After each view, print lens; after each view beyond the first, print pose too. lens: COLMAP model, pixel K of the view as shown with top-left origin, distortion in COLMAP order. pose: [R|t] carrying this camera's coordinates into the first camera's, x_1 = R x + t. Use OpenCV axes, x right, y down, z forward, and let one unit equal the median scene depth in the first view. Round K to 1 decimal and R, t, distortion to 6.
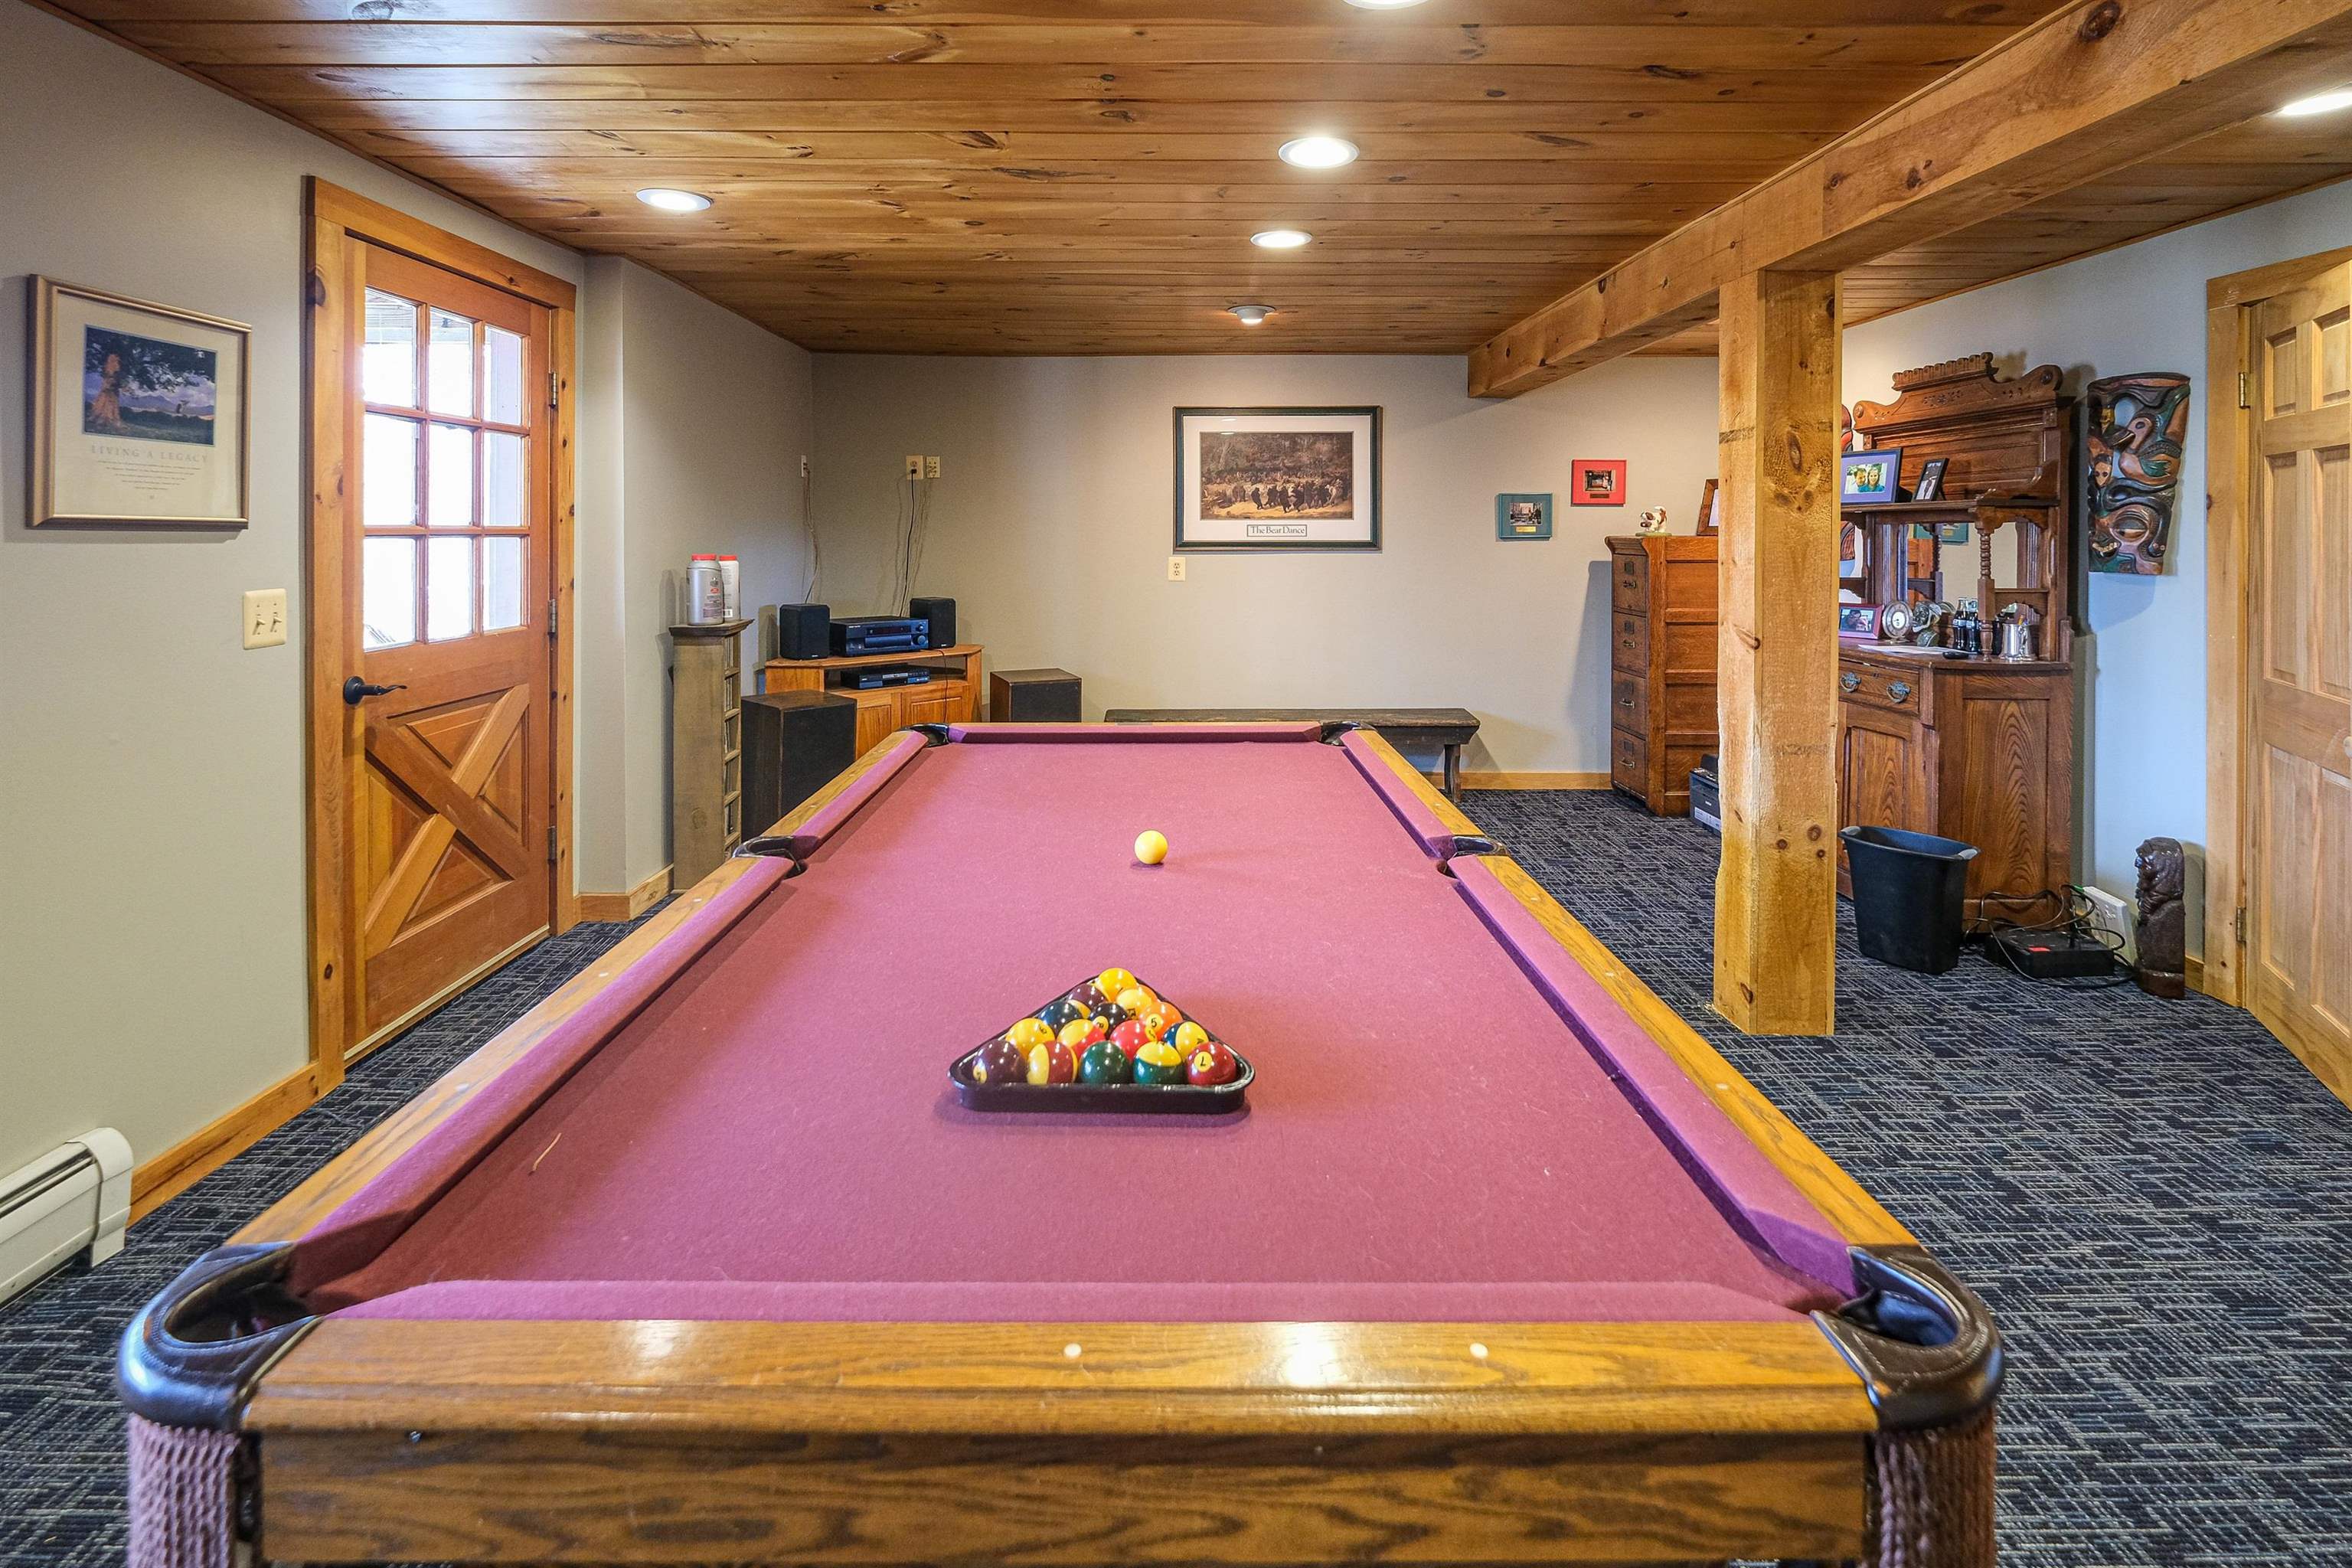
lens RADIAL K [[1055.5, 0, 1176.0], [0, 1055.5, 784.0], [0, 0, 1]] dist [-0.000175, -0.000165]
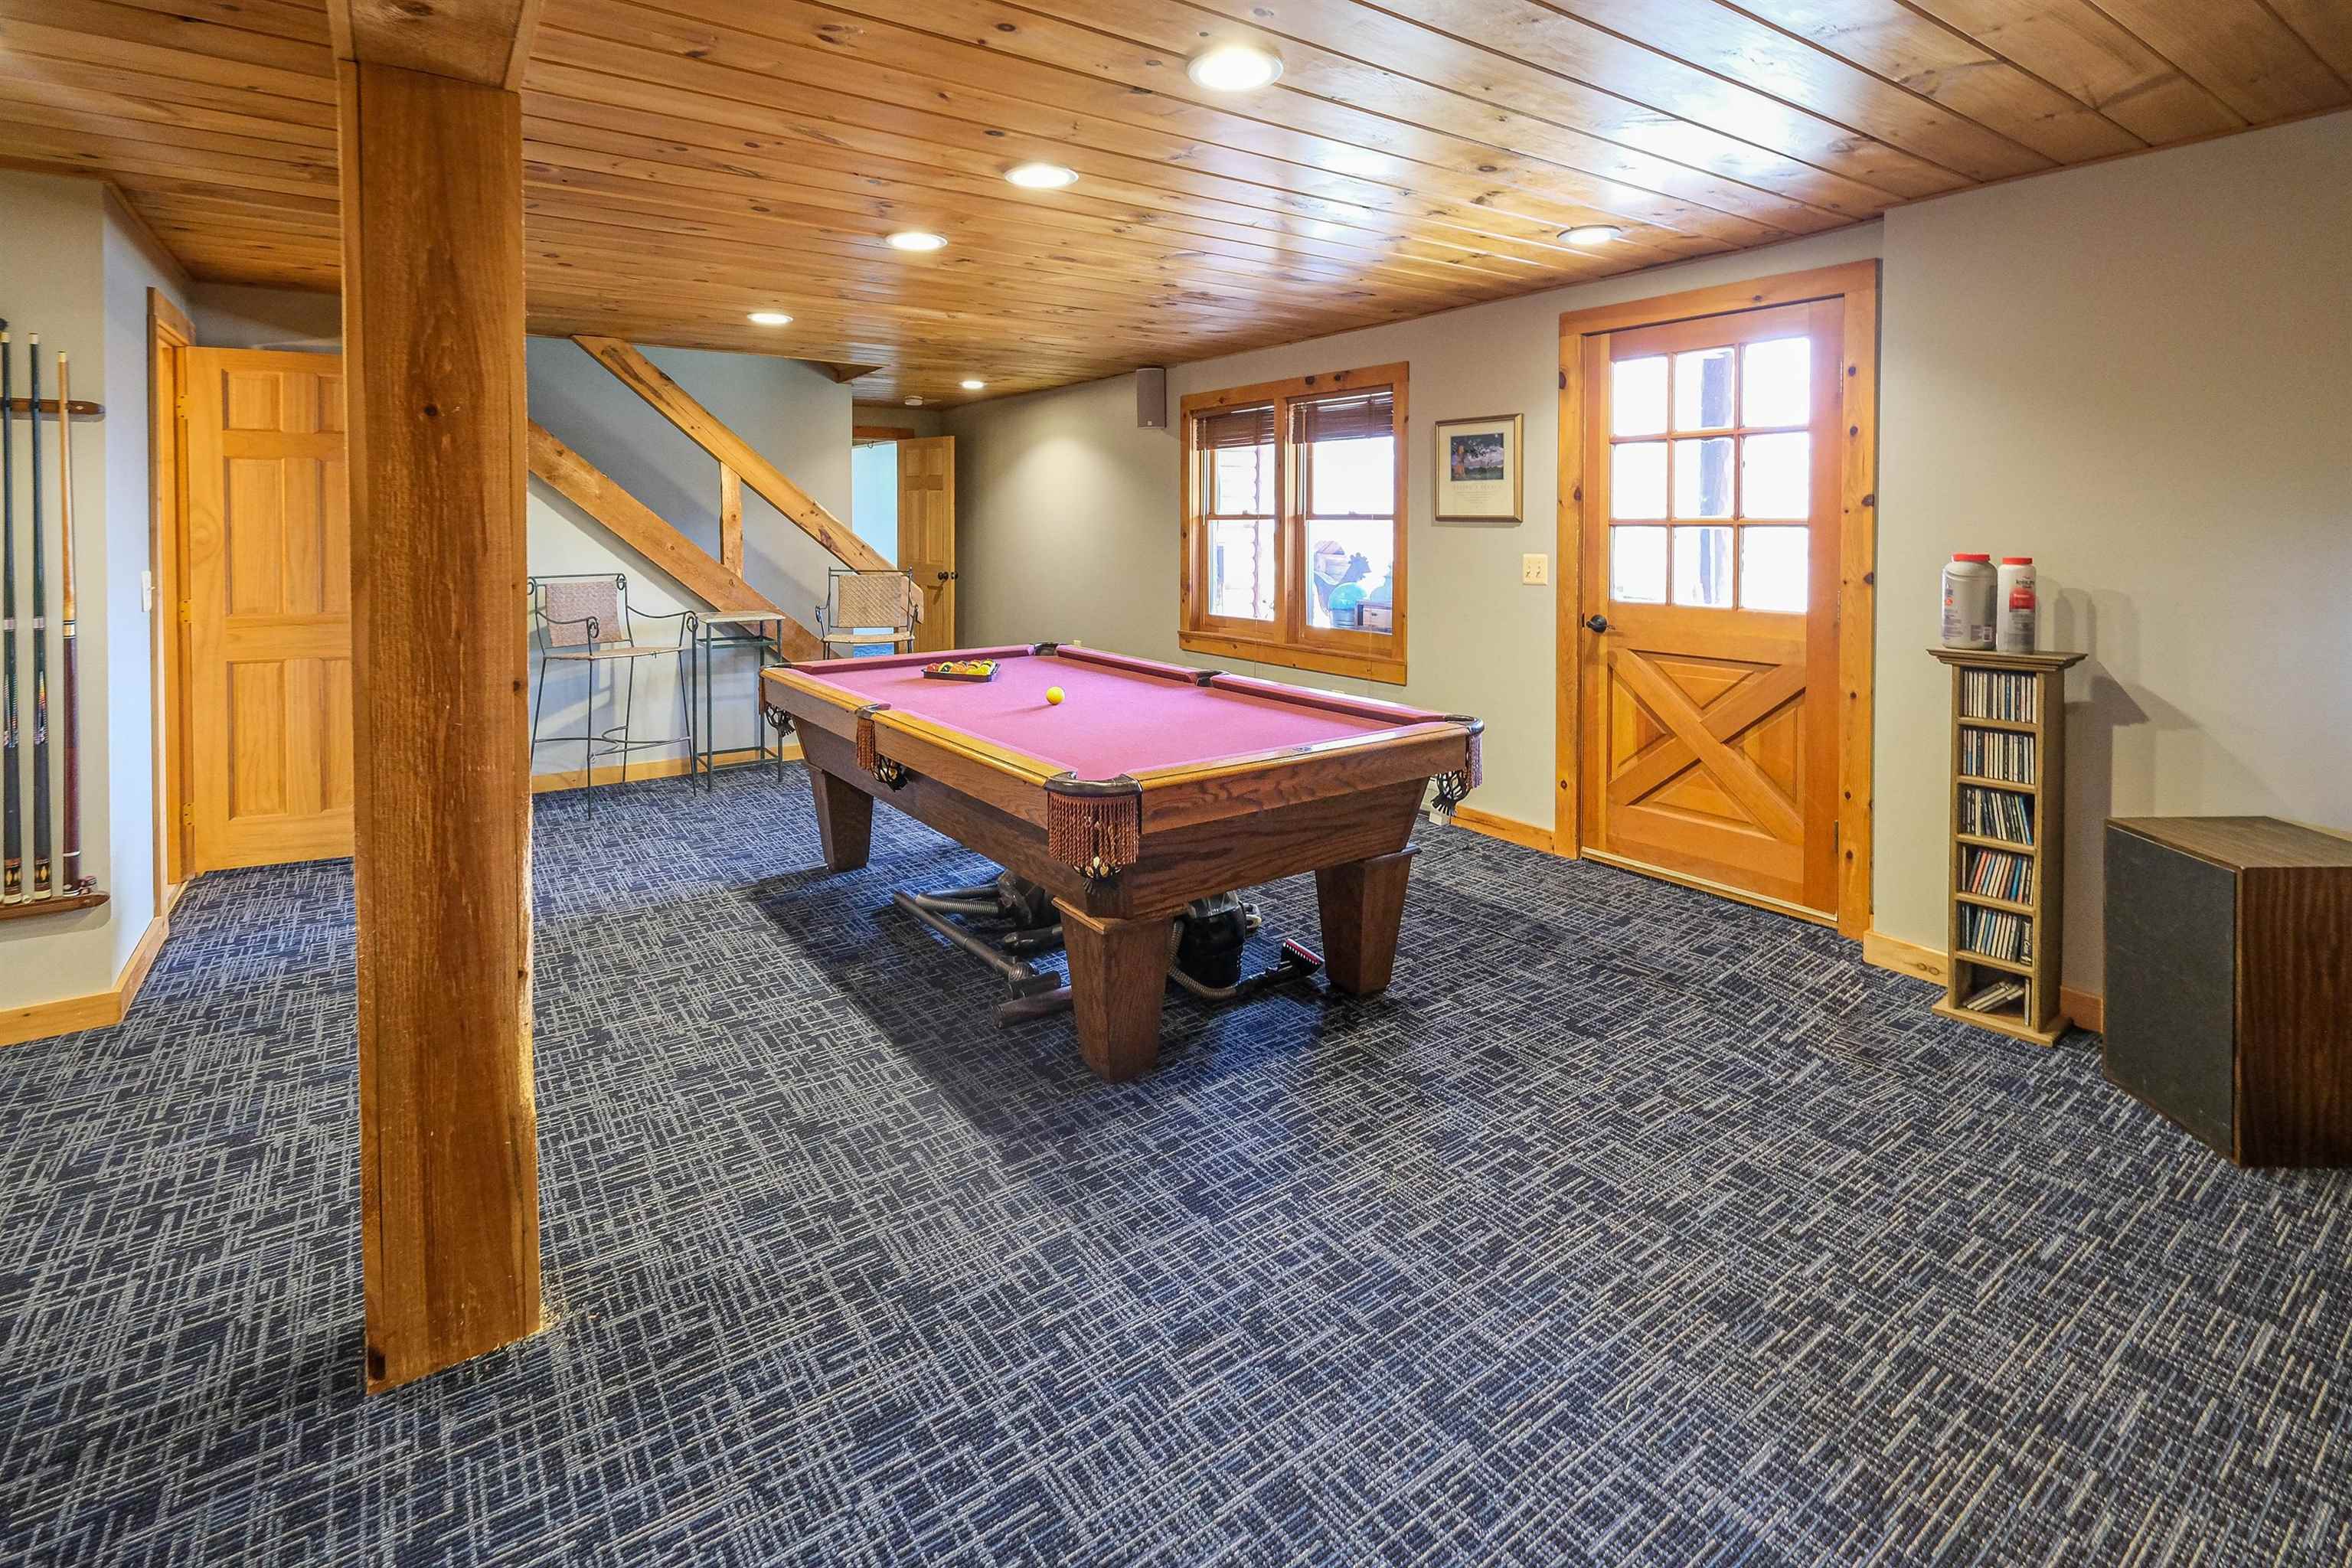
lens RADIAL K [[1055.5, 0, 1176.0], [0, 1055.5, 784.0], [0, 0, 1]] dist [-0.000175, -0.000165]
pose [[-0.820436, 0.132348, -0.556210, 0.679191], [-0.137094, 0.898918, 0.416114, -0.470864], [0.555059, 0.417648, -0.719361, 2.003127]]
